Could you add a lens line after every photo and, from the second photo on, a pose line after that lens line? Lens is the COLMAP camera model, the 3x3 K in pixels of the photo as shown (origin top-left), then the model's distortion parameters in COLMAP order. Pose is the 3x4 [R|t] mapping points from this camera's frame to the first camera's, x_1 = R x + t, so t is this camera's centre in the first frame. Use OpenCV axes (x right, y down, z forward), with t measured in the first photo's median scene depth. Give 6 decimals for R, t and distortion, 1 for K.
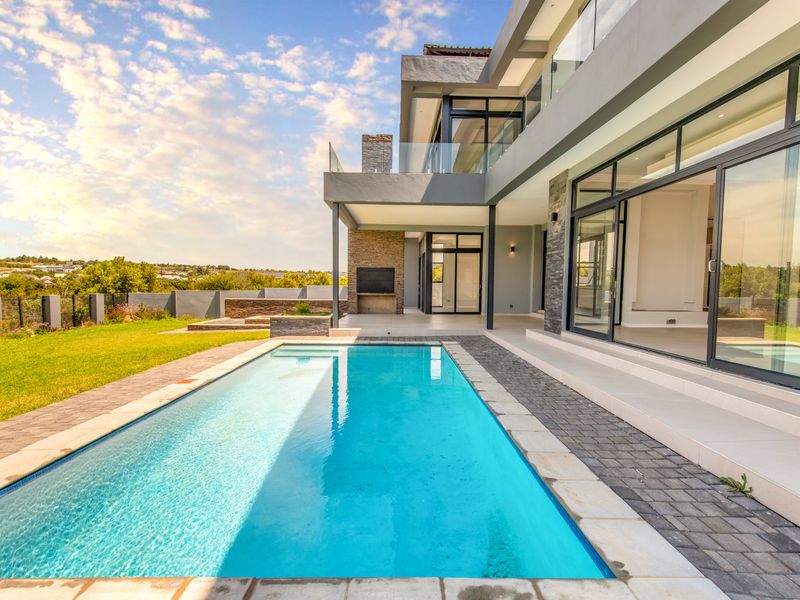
lens RADIAL K [[359.6, 0, 403.5], [0, 359.6, 303.9], [0, 0, 1]] dist [0.029635, -0.000160]
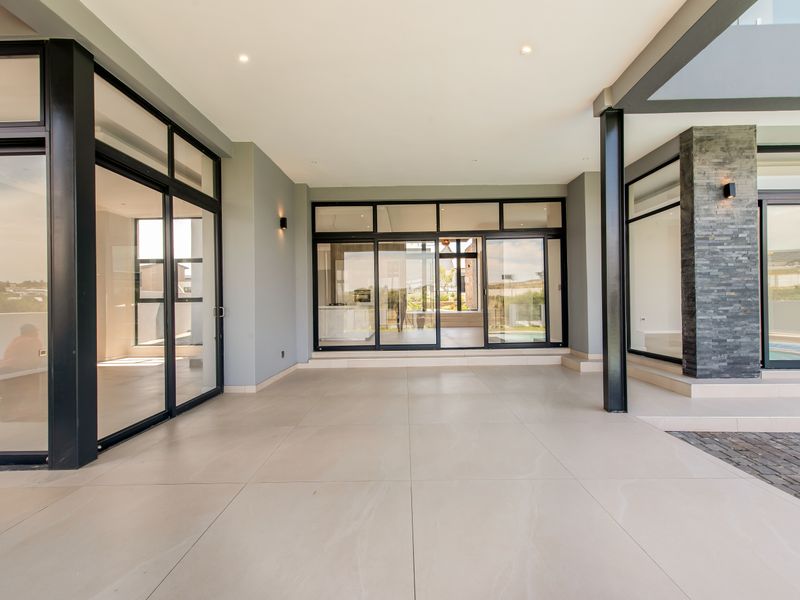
lens RADIAL K [[369.2, 0, 407.7], [0, 369.2, 297.0], [0, 0, 1]] dist [0.032875, -0.000117]
pose [[0.036837, 0.001862, 0.999320, -0.136295], [0.068236, 0.997660, -0.004374, -0.049148], [-0.996989, 0.068350, 0.036624, 0.820622]]
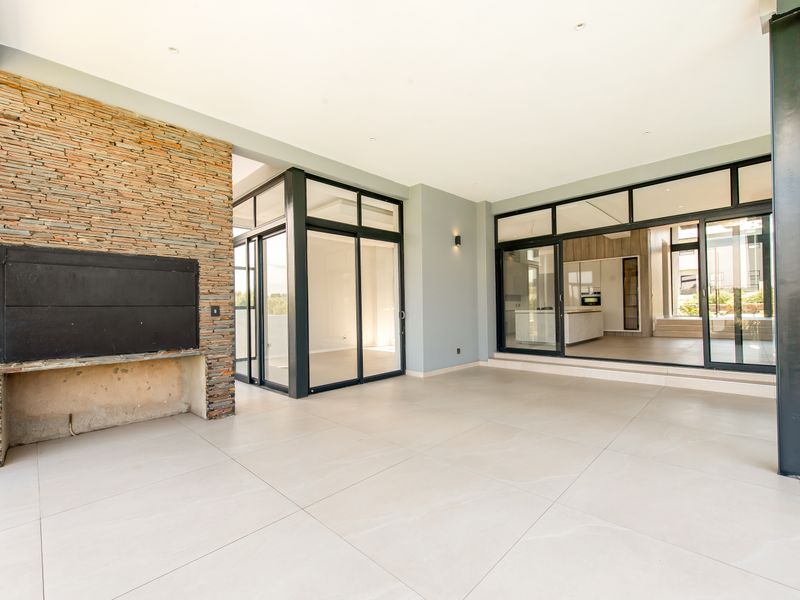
lens RADIAL K [[359.6, 0, 403.5], [0, 359.6, 303.9], [0, 0, 1]] dist [0.029635, -0.000160]
pose [[0.716911, -0.011927, 0.697063, -0.110567], [0.060541, 0.997142, -0.045203, -0.041428], [-0.694531, 0.074607, 0.715584, 0.675927]]
